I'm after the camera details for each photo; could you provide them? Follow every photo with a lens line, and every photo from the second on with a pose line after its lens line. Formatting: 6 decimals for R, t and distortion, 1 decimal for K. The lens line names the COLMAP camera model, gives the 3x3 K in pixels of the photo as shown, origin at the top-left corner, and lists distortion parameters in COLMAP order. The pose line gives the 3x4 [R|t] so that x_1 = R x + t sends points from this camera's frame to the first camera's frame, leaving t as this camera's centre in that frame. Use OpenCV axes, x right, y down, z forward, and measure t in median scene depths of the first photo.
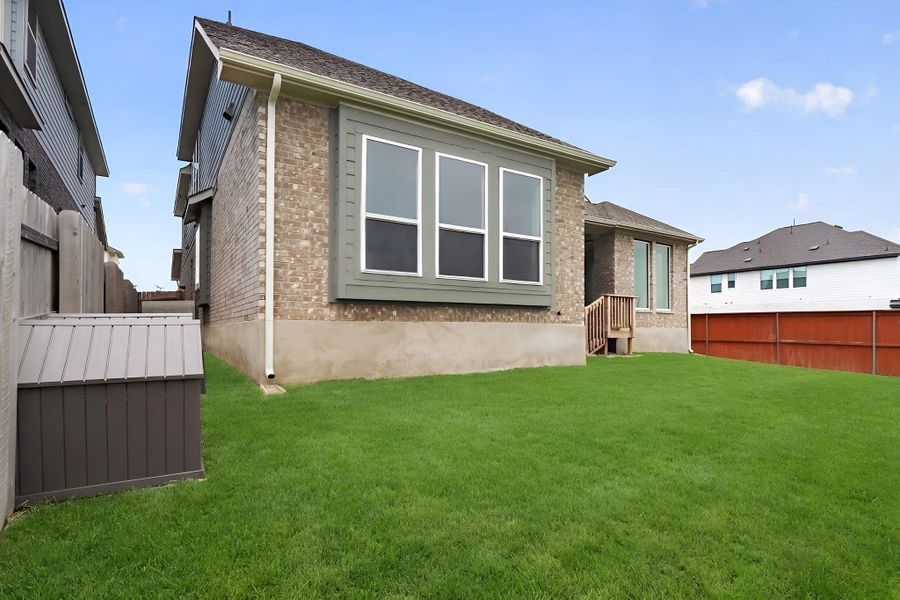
lens RADIAL K [[470.7, 0, 453.6], [0, 470.7, 332.0], [0, 0, 1]] dist [0.000553, 0.000086]
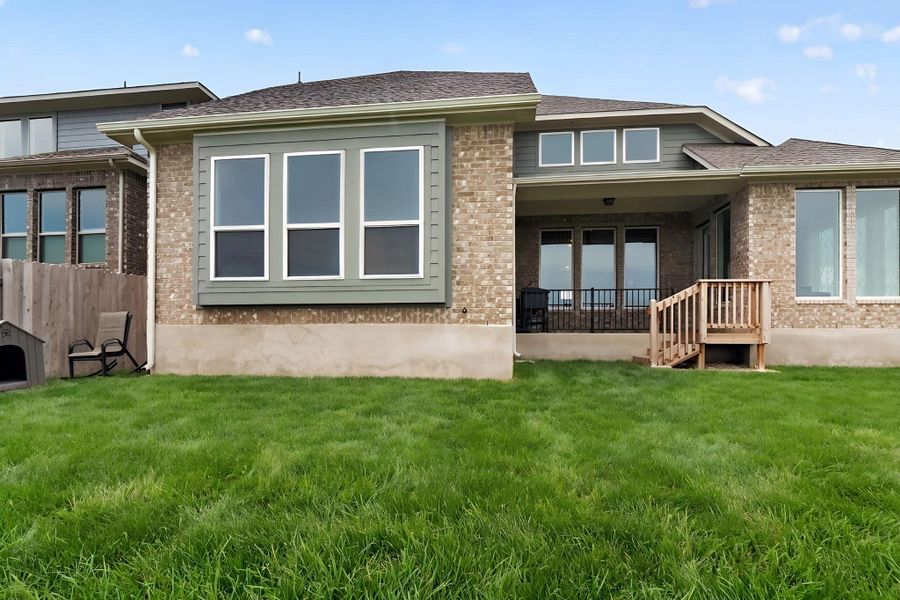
lens RADIAL K [[447.7, 0, 450.0], [0, 447.7, 335.7], [0, 0, 1]] dist [-0.000602, -0.000339]
pose [[0.772437, 0.000651, -0.635091, 0.794781], [-0.001492, 0.999999, -0.000789, 0.002905], [0.635089, 0.001557, 0.772437, 0.468149]]
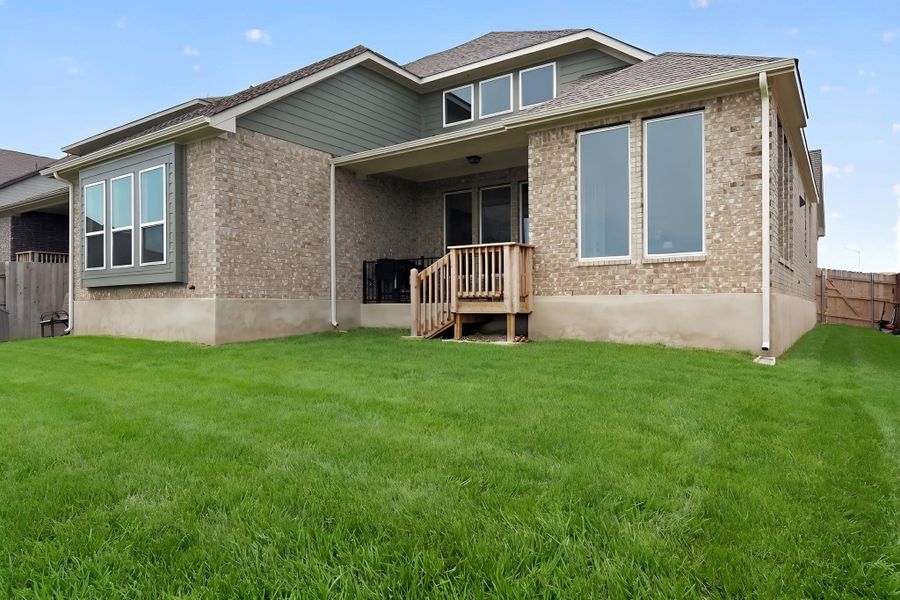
lens RADIAL K [[567.1, 0, 450.0], [0, 567.1, 300.0], [0, 0, 1]] dist [0.019124, 0.000124]
pose [[0.391956, -0.013854, -0.919880, 1.818674], [0.006966, 0.999903, -0.012091, 0.005801], [0.919958, -0.001669, 0.392014, 1.197145]]
